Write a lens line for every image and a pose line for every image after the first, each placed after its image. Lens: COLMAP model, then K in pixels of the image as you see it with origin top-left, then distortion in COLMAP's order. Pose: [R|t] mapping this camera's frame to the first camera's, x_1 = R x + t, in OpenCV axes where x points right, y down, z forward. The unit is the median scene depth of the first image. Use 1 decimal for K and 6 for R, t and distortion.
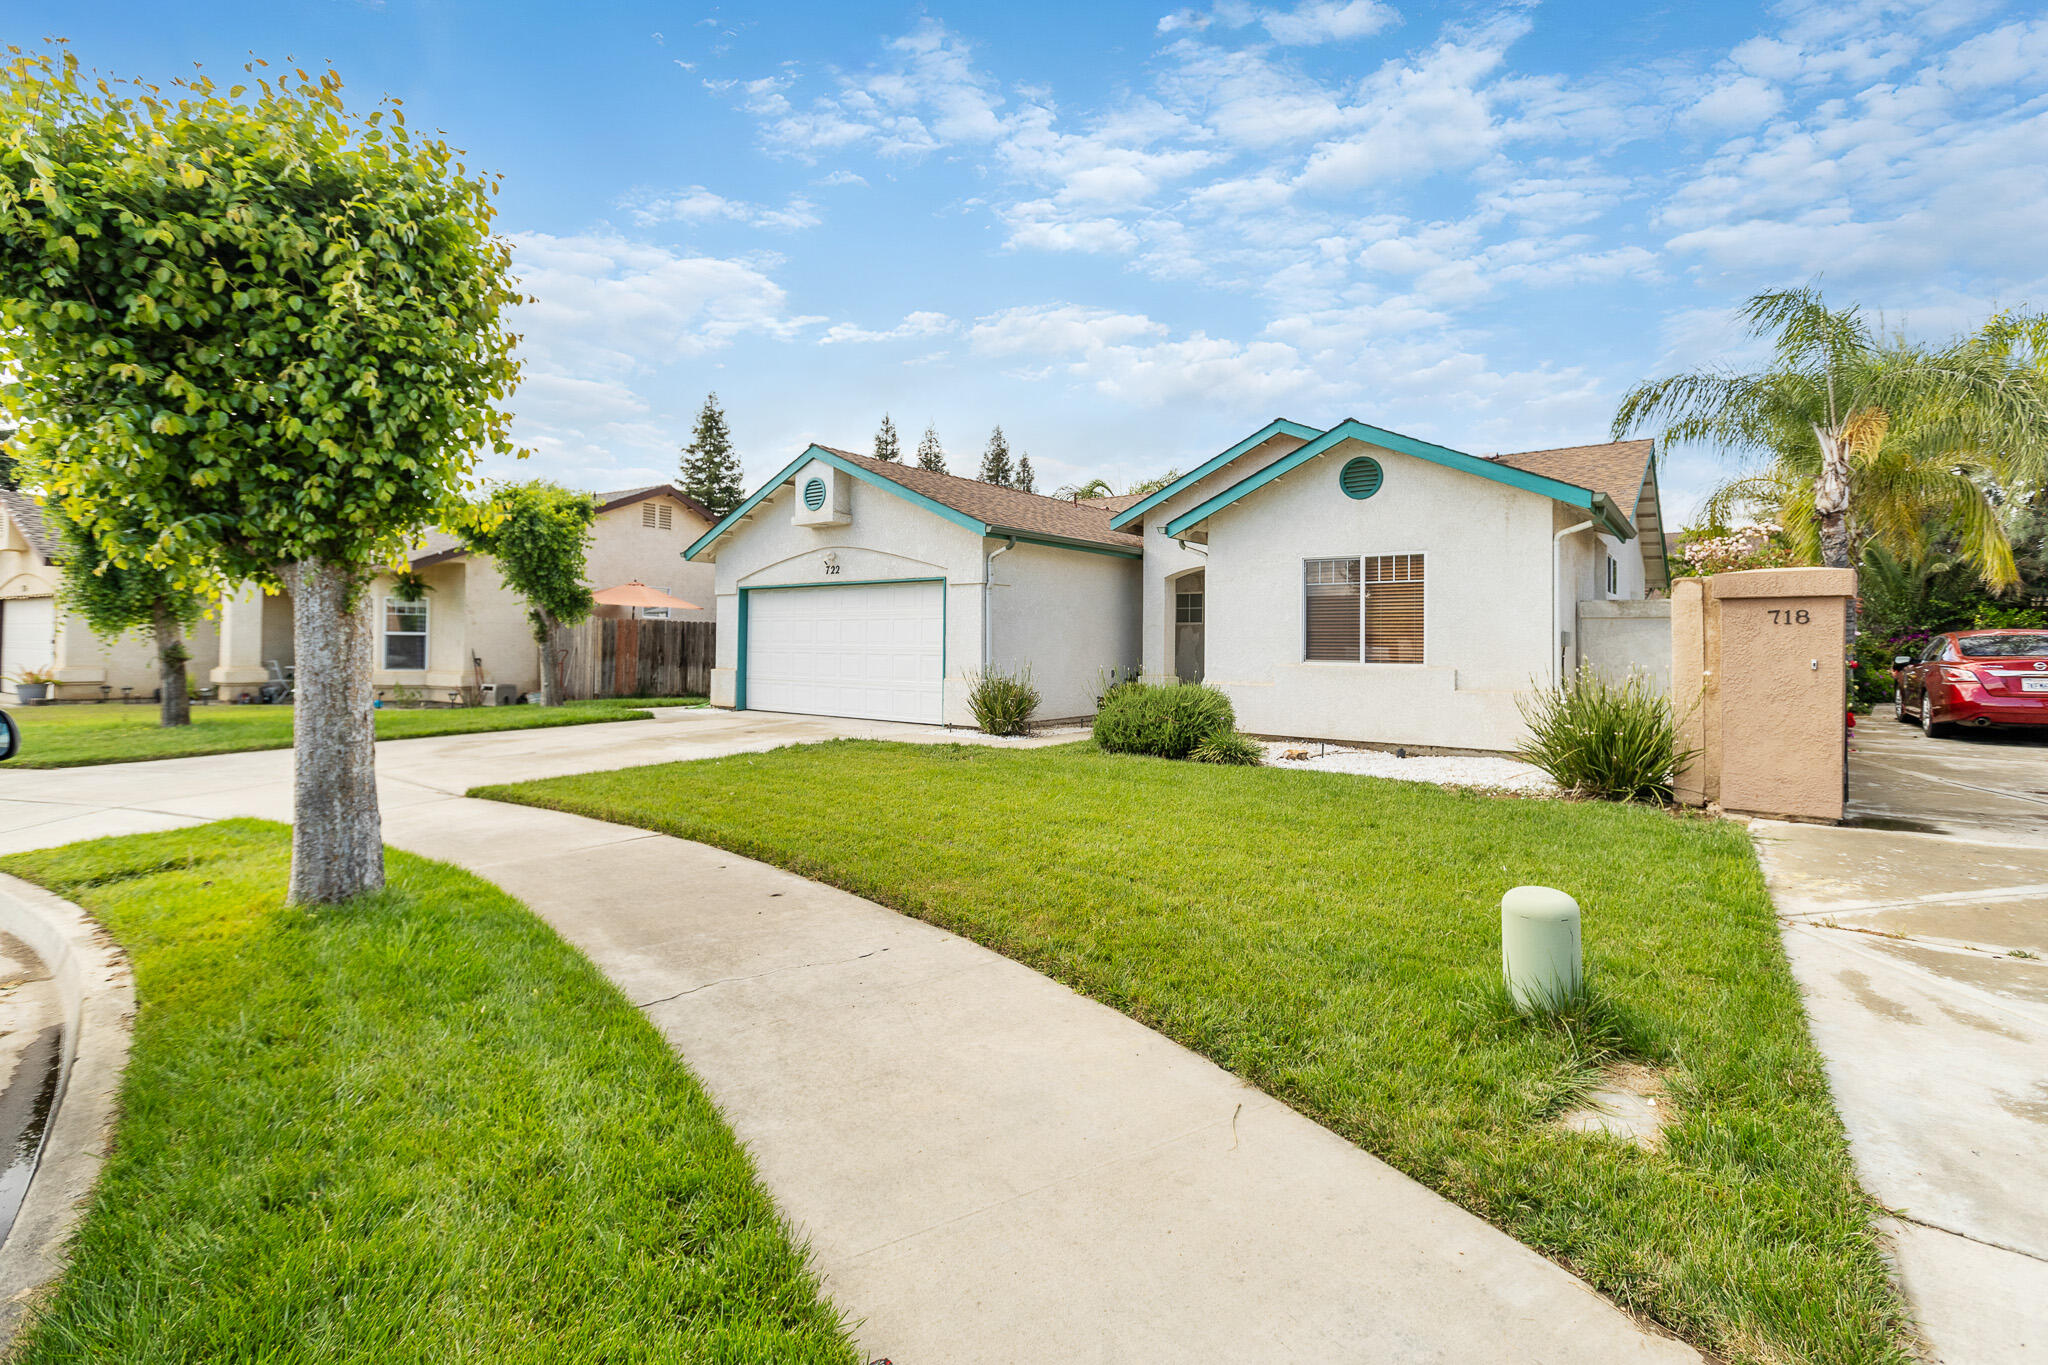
lens RADIAL K [[917.7, 0, 1026.5], [0, 917.7, 665.3], [0, 0, 1]] dist [0.001709, 0.000335]
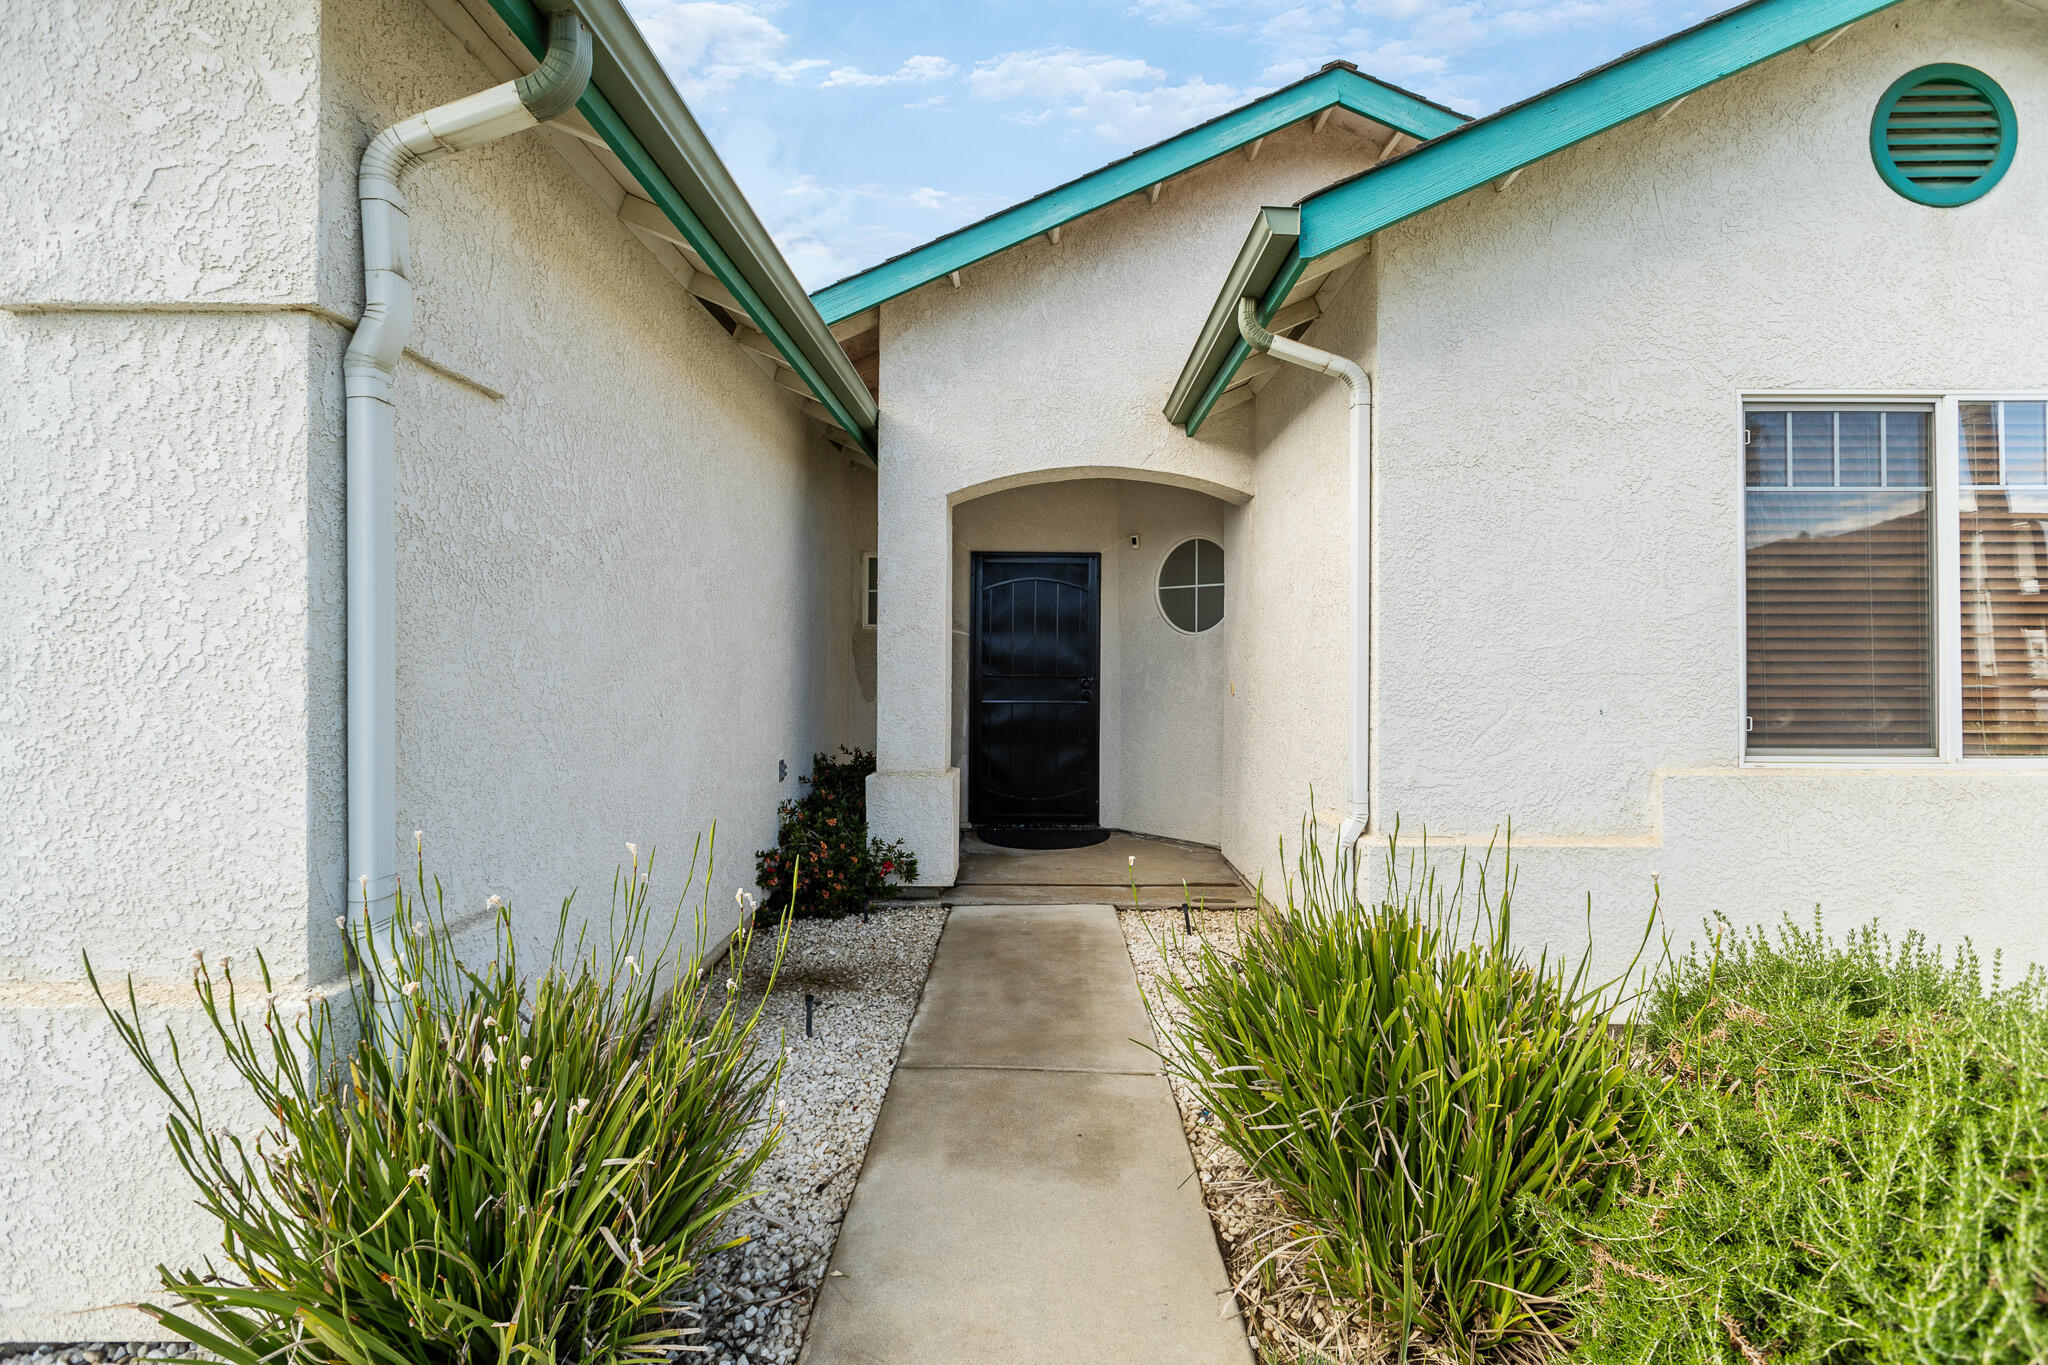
lens RADIAL K [[917.7, 0, 1026.5], [0, 917.7, 665.3], [0, 0, 1]] dist [0.001709, 0.000335]
pose [[0.805713, 0.003947, 0.592294, -0.042068], [0.013006, 0.999619, -0.024354, -0.024354], [-0.592164, 0.027326, 0.805354, 0.785272]]
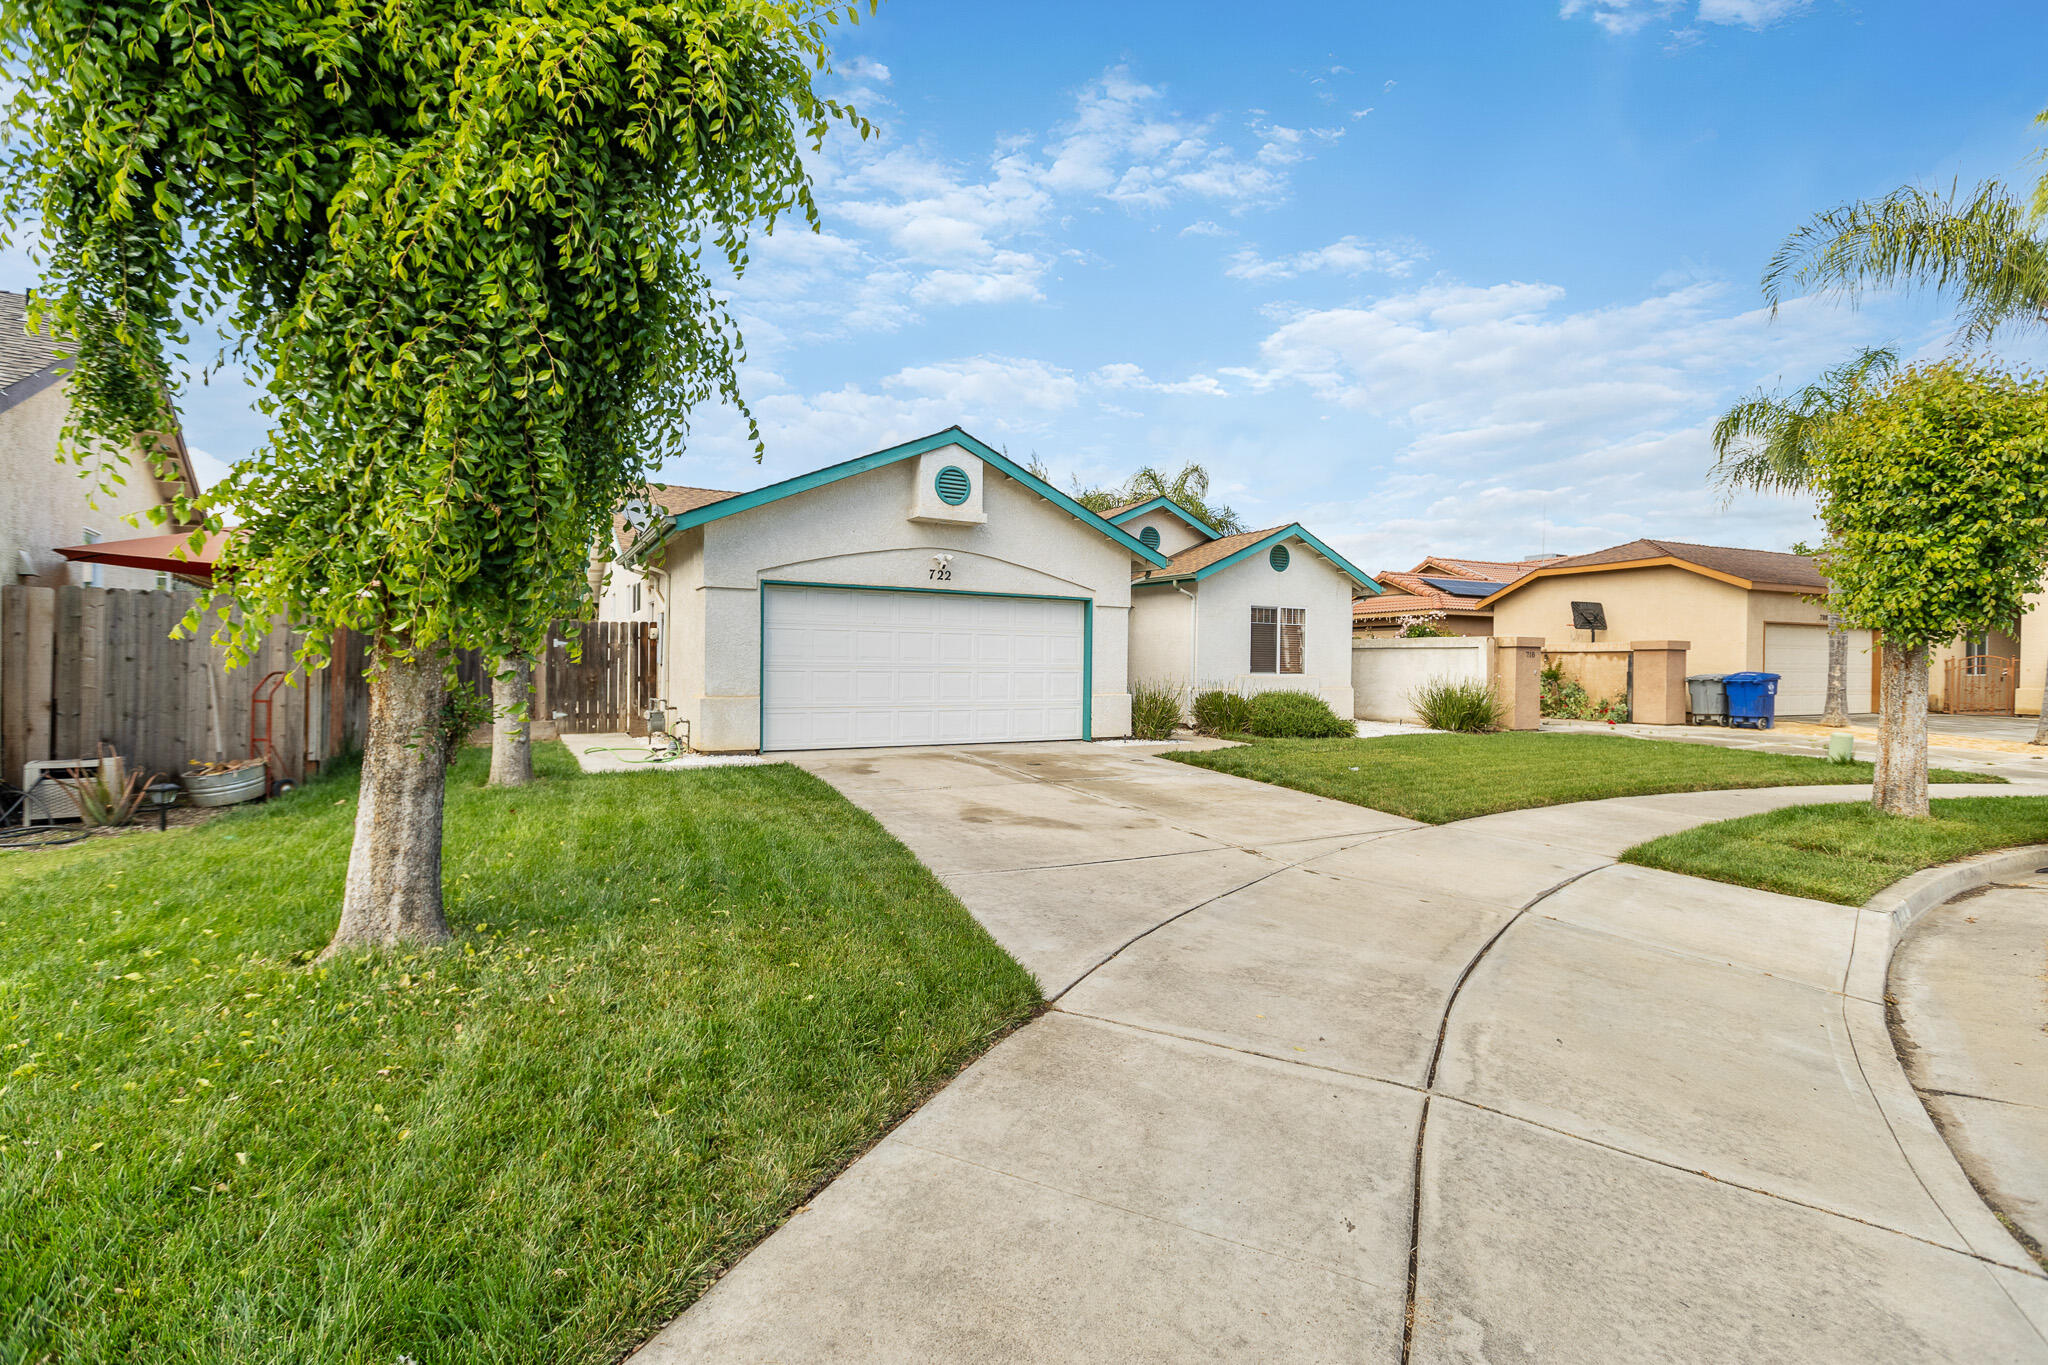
lens RADIAL K [[917.7, 0, 1026.5], [0, 917.7, 665.3], [0, 0, 1]] dist [0.001709, 0.000335]
pose [[0.375050, -0.015816, 0.926869, -1.075305], [0.010136, 0.999865, 0.012960, -0.033528], [-0.926949, 0.004535, 0.375160, 0.674080]]
